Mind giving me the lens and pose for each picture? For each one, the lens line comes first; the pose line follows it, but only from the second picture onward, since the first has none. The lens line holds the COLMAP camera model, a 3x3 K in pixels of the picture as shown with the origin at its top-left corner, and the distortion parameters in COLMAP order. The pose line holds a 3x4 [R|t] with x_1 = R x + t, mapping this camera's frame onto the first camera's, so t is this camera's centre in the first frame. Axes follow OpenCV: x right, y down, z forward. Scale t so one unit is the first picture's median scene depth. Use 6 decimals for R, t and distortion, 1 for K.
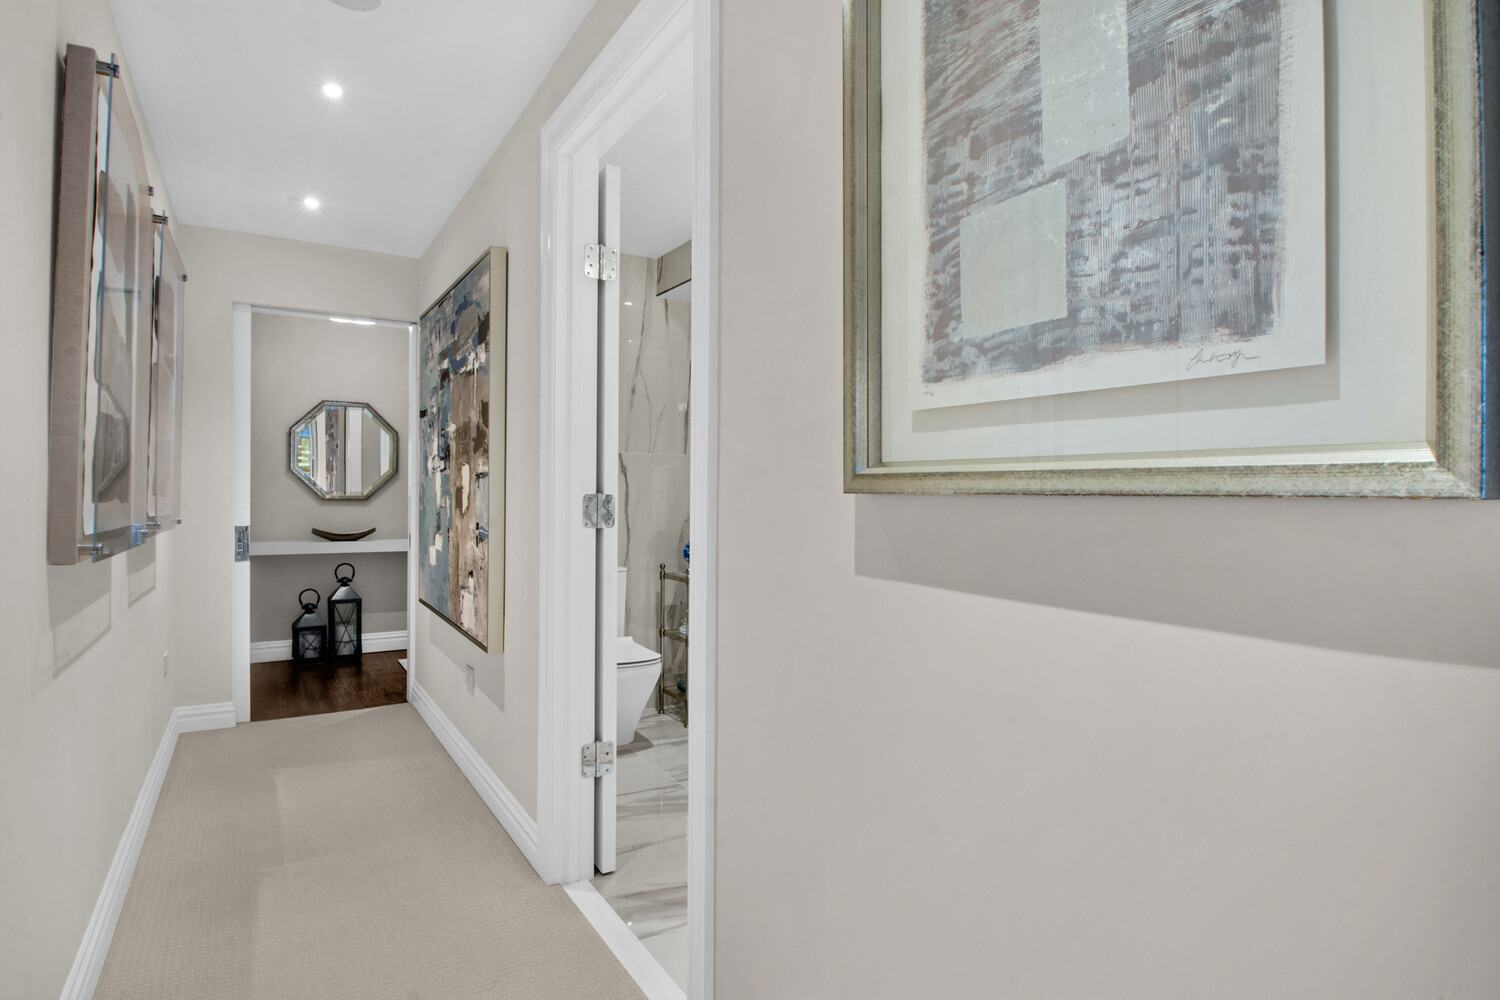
lens RADIAL K [[668.3, 0, 750.0], [0, 668.3, 500.0], [0, 0, 1]] dist [0.001194, -0.015201]
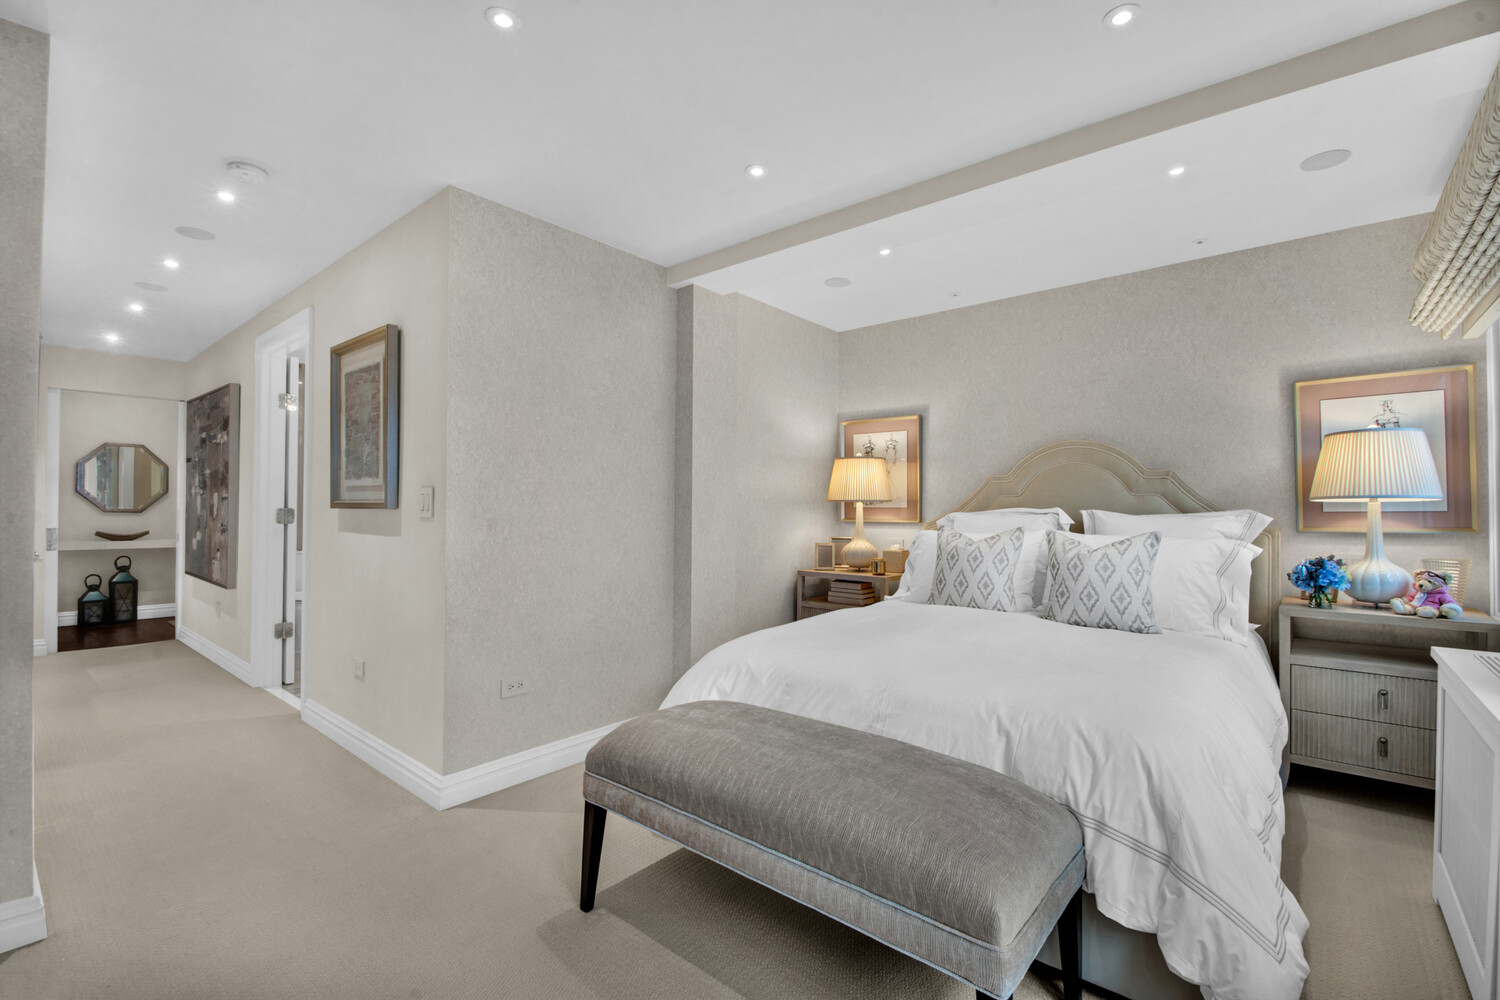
lens RADIAL K [[653.1, 0, 754.8], [0, 653.1, 504.8], [0, 0, 1]] dist [0.001672, -0.006711]
pose [[0.965438, -0.000047, 0.260632, 0.488372], [0.002742, 0.999946, -0.009979, 0.003195], [-0.260617, 0.010349, 0.965387, -1.013899]]
